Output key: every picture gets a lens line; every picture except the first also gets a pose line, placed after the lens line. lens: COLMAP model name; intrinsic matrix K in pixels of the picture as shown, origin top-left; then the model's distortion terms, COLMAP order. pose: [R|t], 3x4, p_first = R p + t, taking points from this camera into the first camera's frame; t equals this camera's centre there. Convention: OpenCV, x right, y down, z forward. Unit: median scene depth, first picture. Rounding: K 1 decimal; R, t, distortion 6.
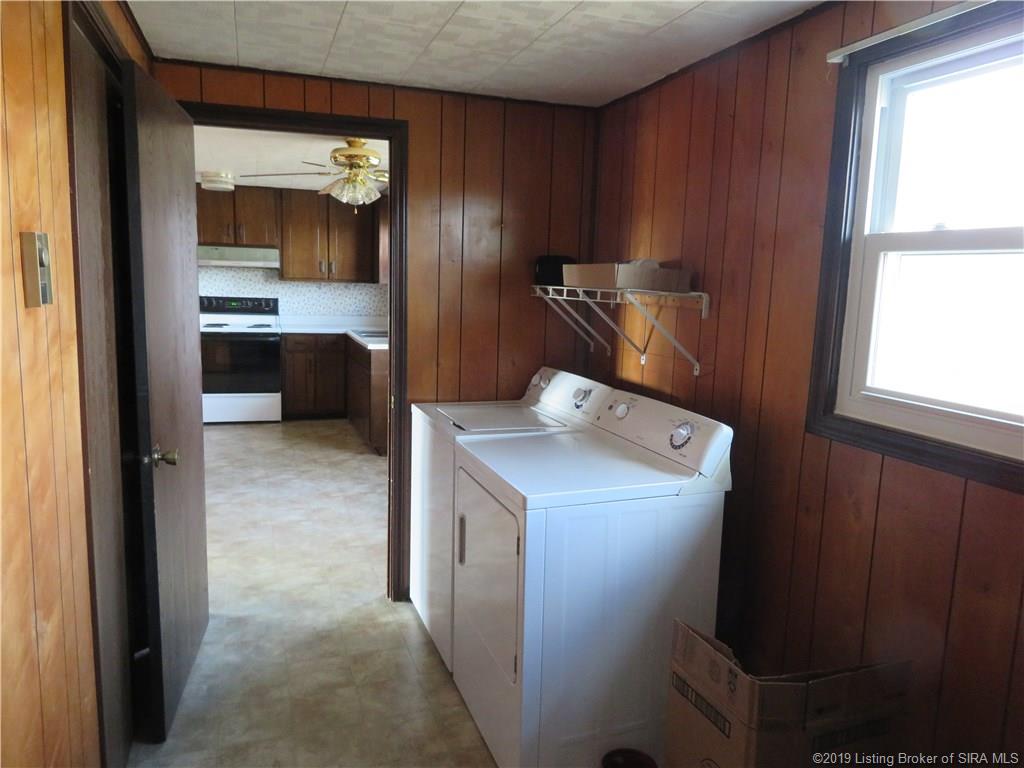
lens RADIAL K [[717.2, 0, 513.1], [0, 717.2, 392.0], [0, 0, 1]] dist [-0.020687, 0.001579]
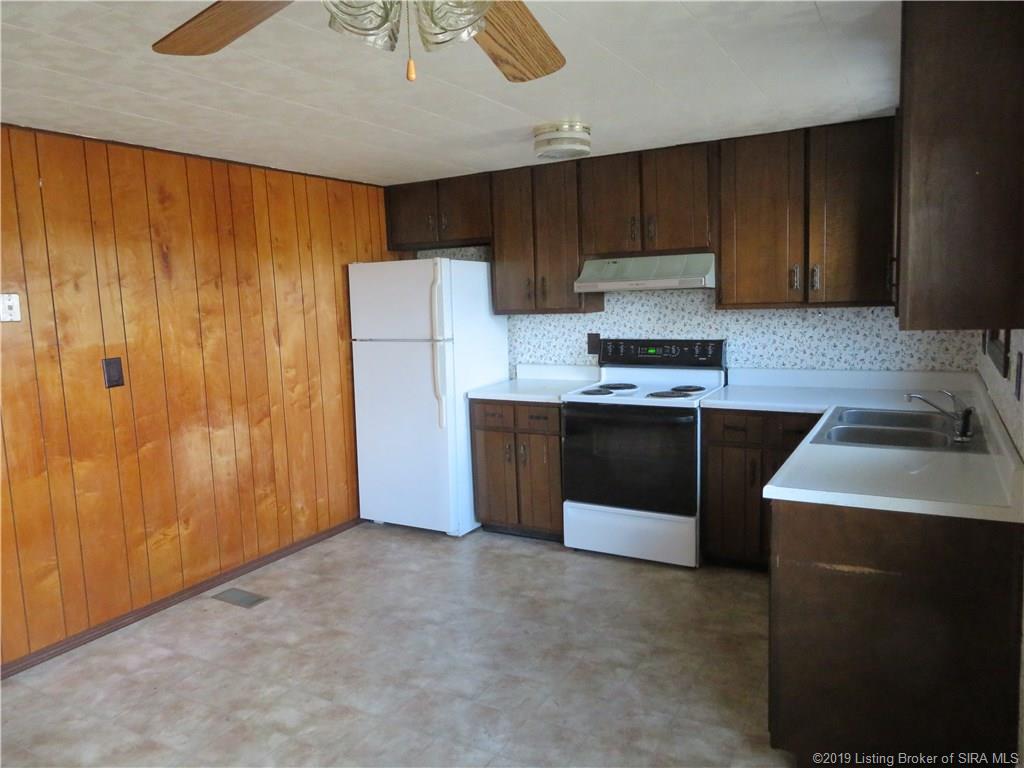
lens RADIAL K [[717.2, 0, 509.9], [0, 717.2, 387.6], [0, 0, 1]] dist [-0.020687, 0.001579]
pose [[0.648593, 0.040539, -0.760055, -0.008066], [-0.060119, 0.998189, 0.001938, -0.087242], [0.758757, 0.044437, 0.649856, 0.524164]]
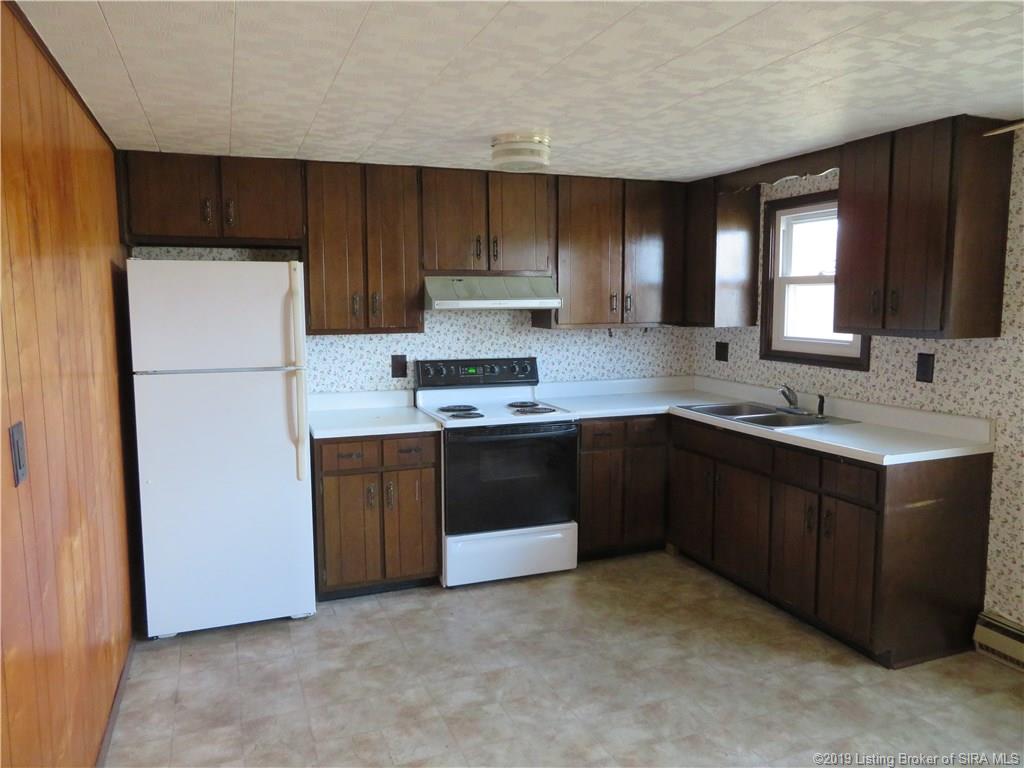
lens RADIAL K [[717.2, 0, 507.9], [0, 717.2, 389.2], [0, 0, 1]] dist [-0.020687, 0.001579]
pose [[0.998909, -0.043731, 0.016361, -0.375179], [0.044361, 0.998200, -0.040360, -0.083046], [-0.014566, 0.041042, 0.999051, 0.403987]]
